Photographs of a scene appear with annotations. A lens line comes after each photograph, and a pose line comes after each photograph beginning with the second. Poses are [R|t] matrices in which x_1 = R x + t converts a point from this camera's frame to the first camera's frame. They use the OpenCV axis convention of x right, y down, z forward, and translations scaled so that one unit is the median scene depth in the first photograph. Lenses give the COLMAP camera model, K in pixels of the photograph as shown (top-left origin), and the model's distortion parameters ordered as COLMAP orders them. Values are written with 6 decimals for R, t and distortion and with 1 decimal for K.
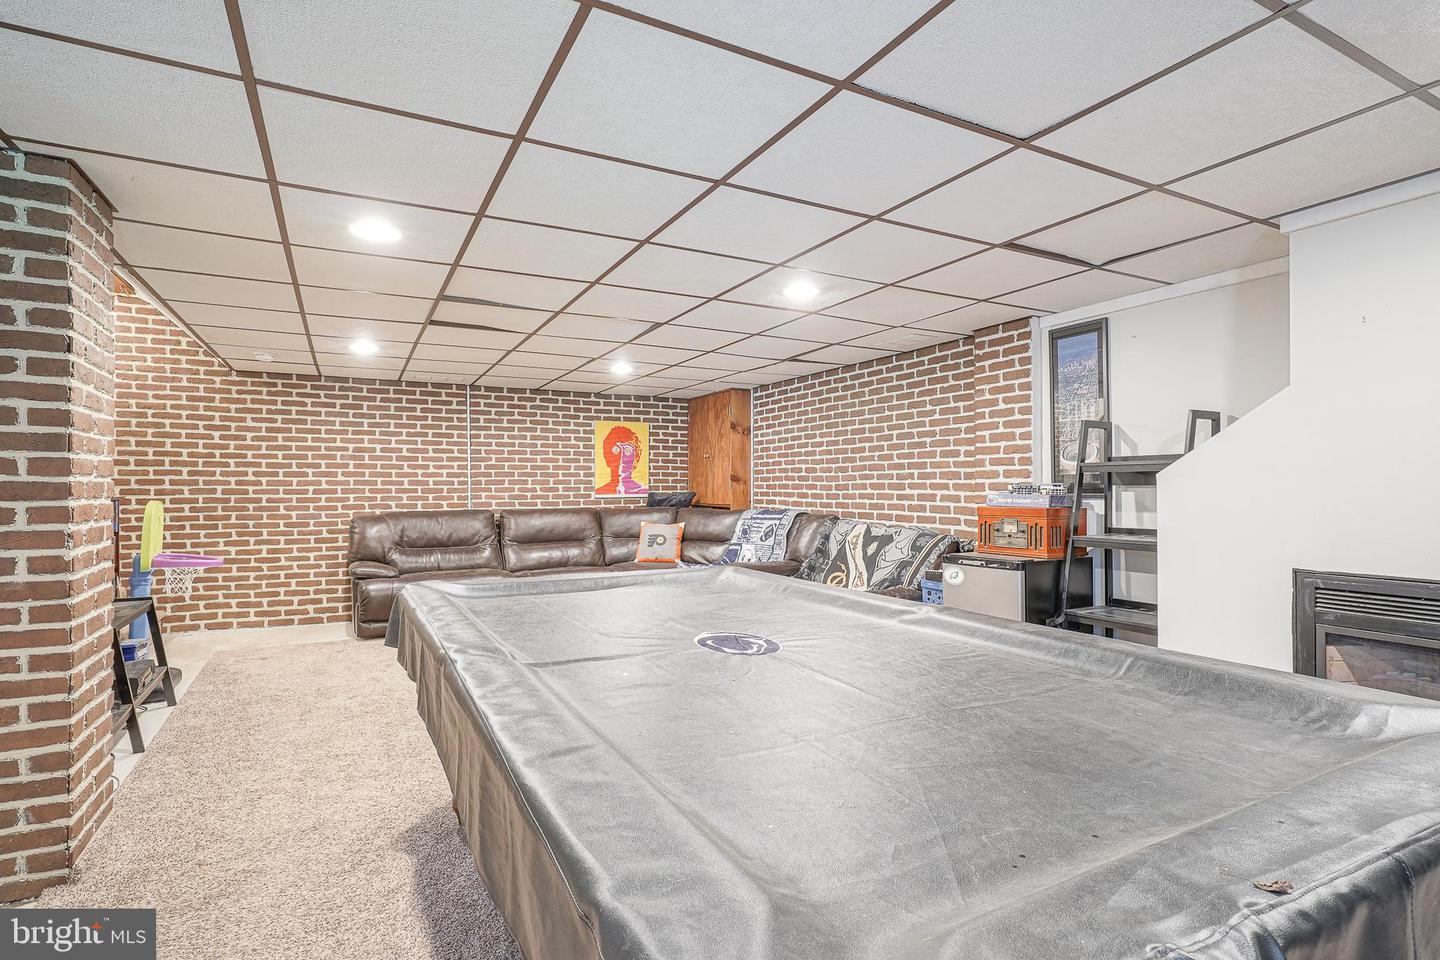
lens RADIAL K [[699.9, 0, 714.1], [0, 699.9, 484.9], [0, 0, 1]] dist [-0.009494, 0.004434]
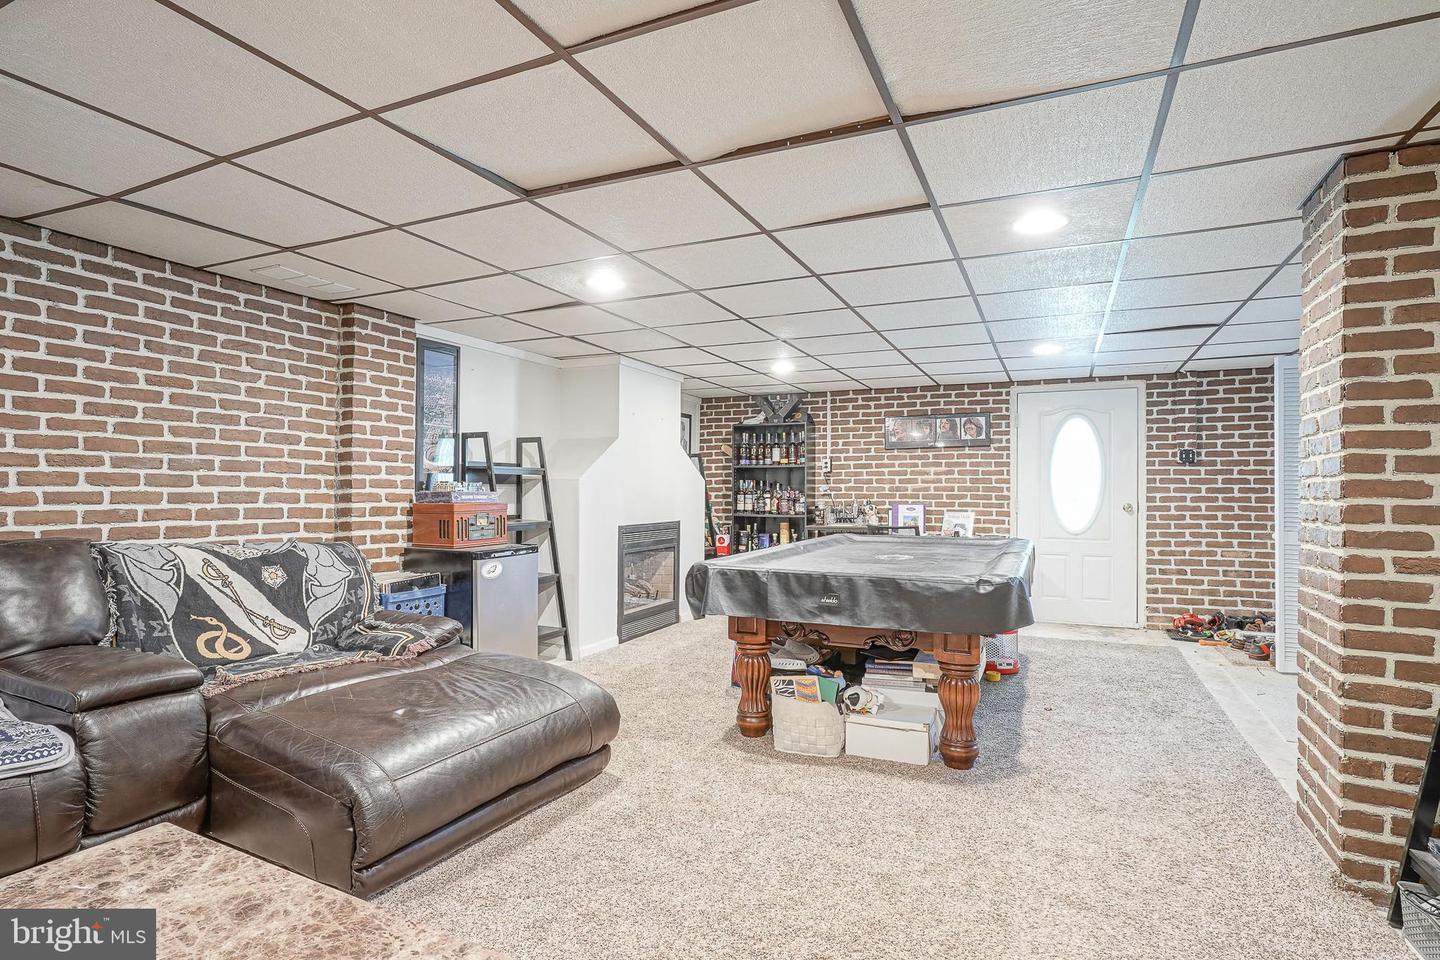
lens RADIAL K [[699.9, 0, 714.1], [0, 699.9, 484.9], [0, 0, 1]] dist [-0.009494, 0.004434]
pose [[-0.587570, 0.006696, 0.809146, -0.529049], [-0.004689, 0.999921, -0.011679, 0.011372], [-0.809160, -0.010657, -0.587492, 1.029457]]
